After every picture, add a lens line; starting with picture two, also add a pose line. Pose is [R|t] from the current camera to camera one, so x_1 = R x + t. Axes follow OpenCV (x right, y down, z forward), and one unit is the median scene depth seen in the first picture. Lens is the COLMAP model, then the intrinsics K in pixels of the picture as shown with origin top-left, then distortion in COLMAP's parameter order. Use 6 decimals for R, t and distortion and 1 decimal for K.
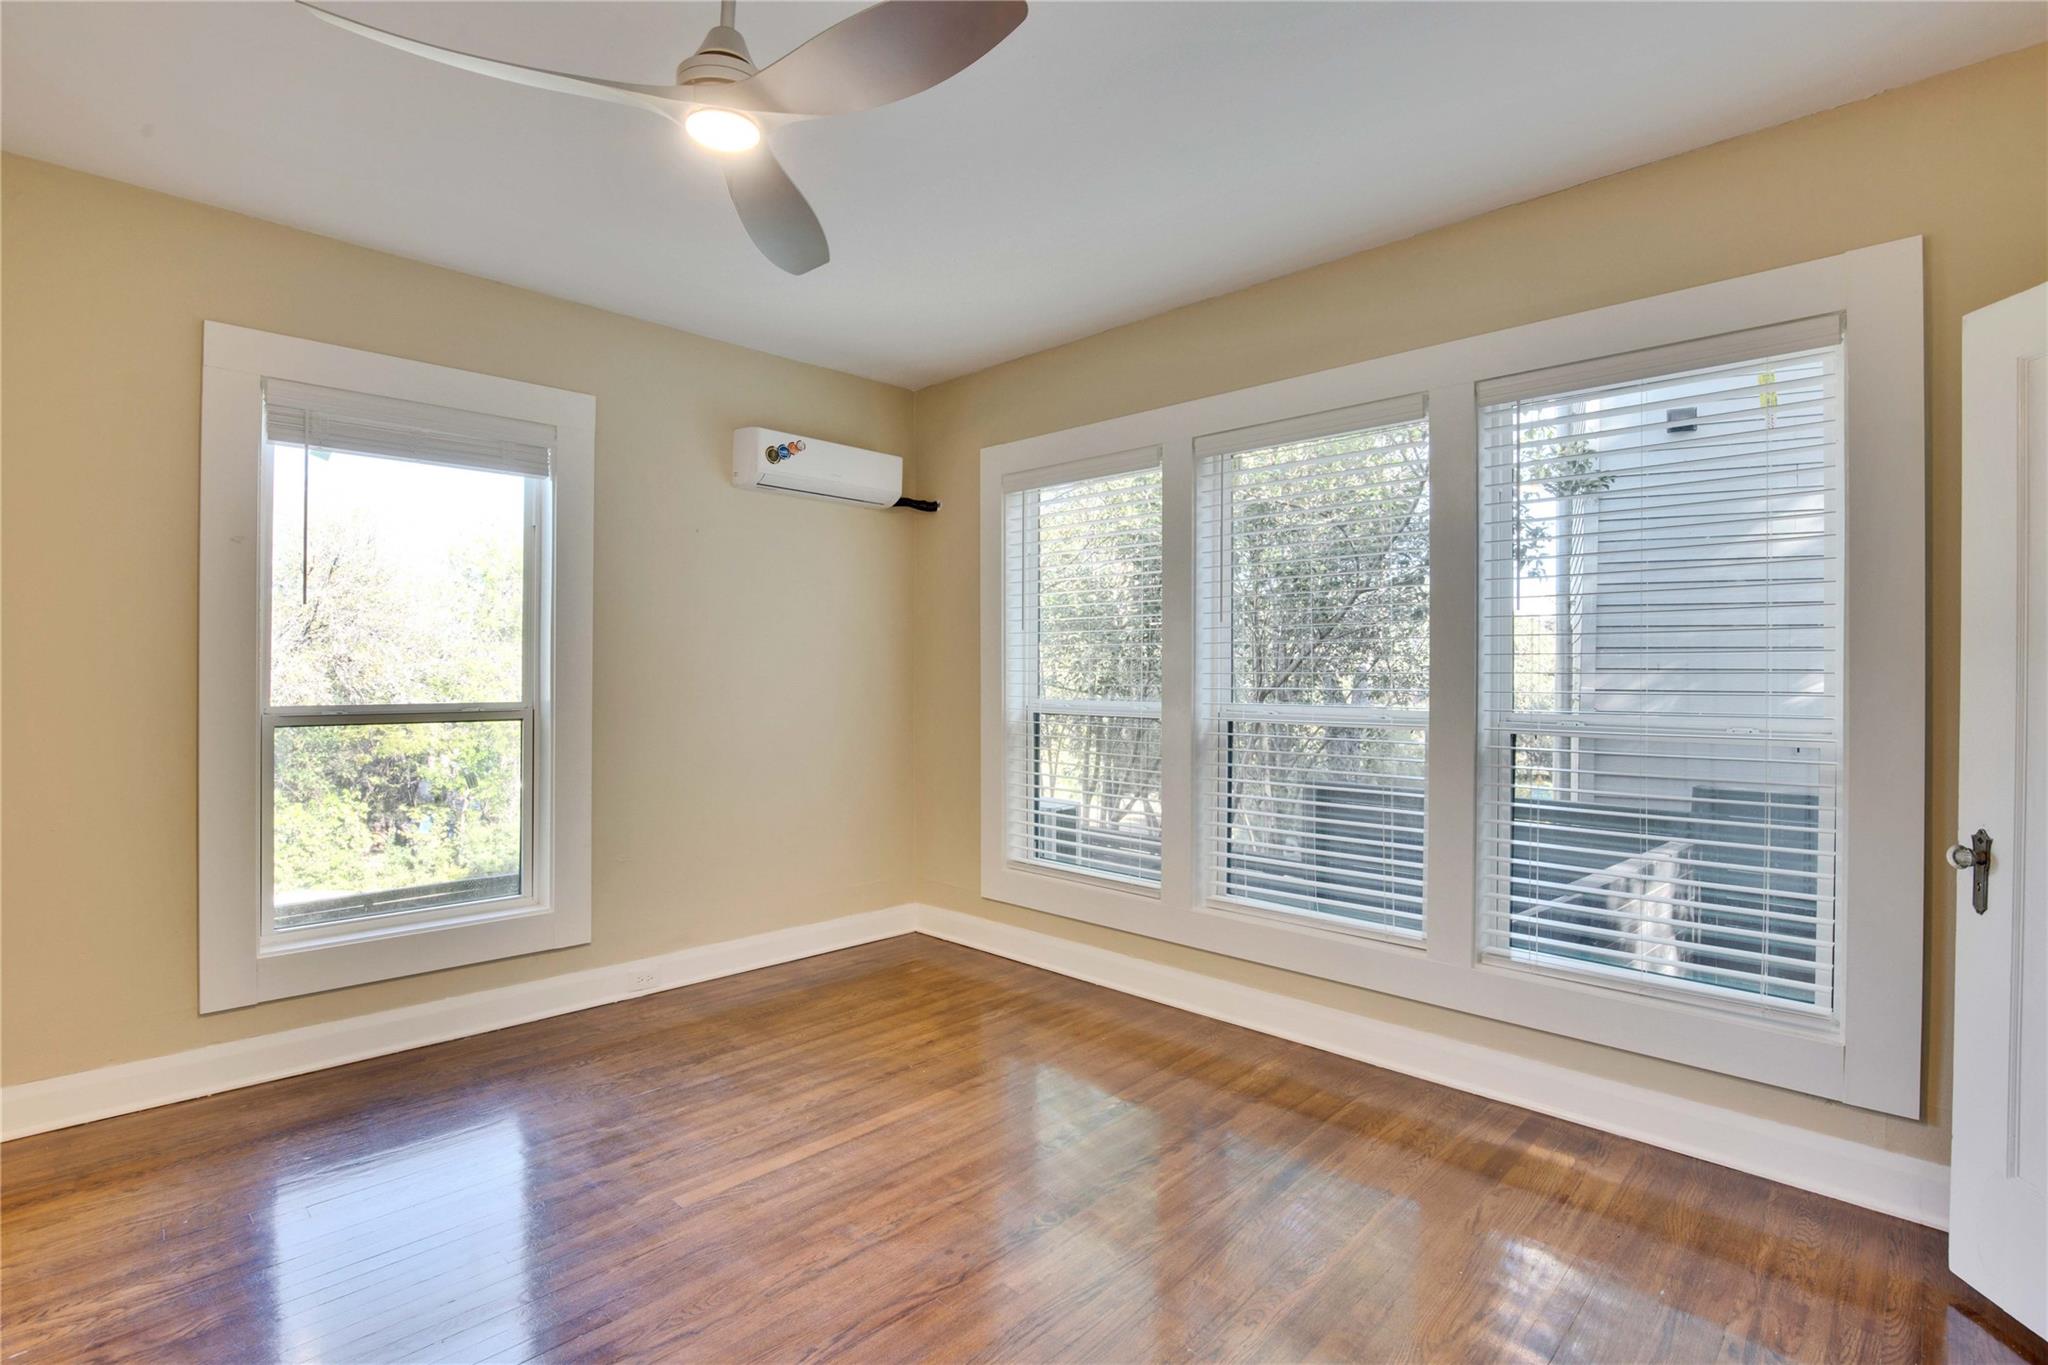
lens RADIAL K [[987.6, 0, 999.5], [0, 987.6, 678.4], [0, 0, 1]] dist [-0.026815, 0.000271]
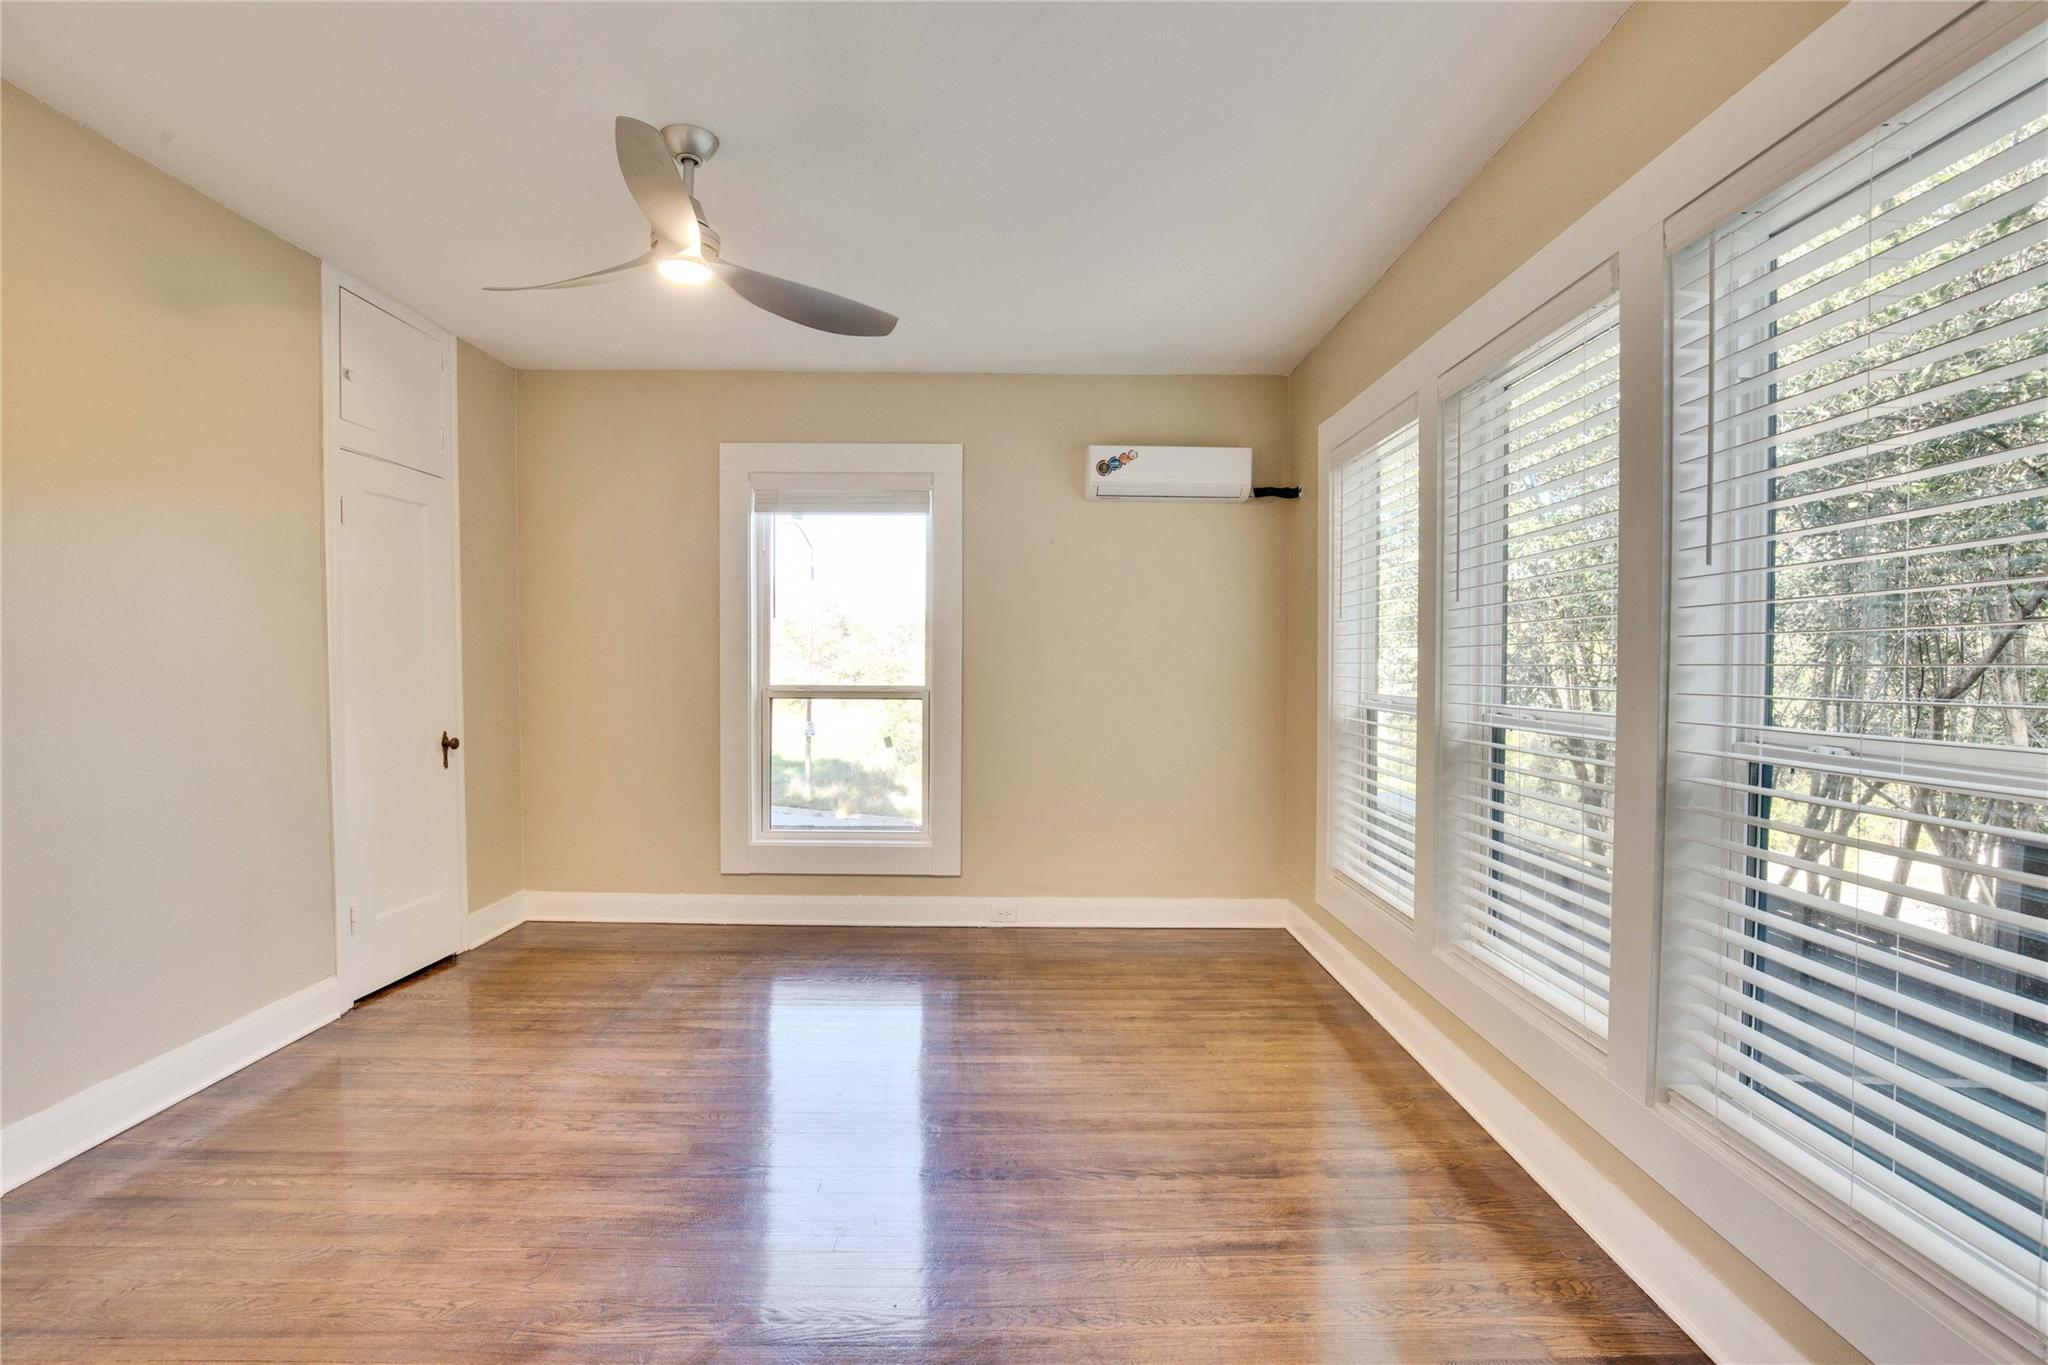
lens RADIAL K [[948.1, 0, 1027.4], [0, 948.1, 680.2], [0, 0, 1]] dist [-0.036498, 0.007666]
pose [[0.694983, 0.013028, -0.718908, 0.536048], [-0.006990, 0.999911, 0.011362, 0.001617], [0.718992, -0.002871, 0.695012, 0.216066]]
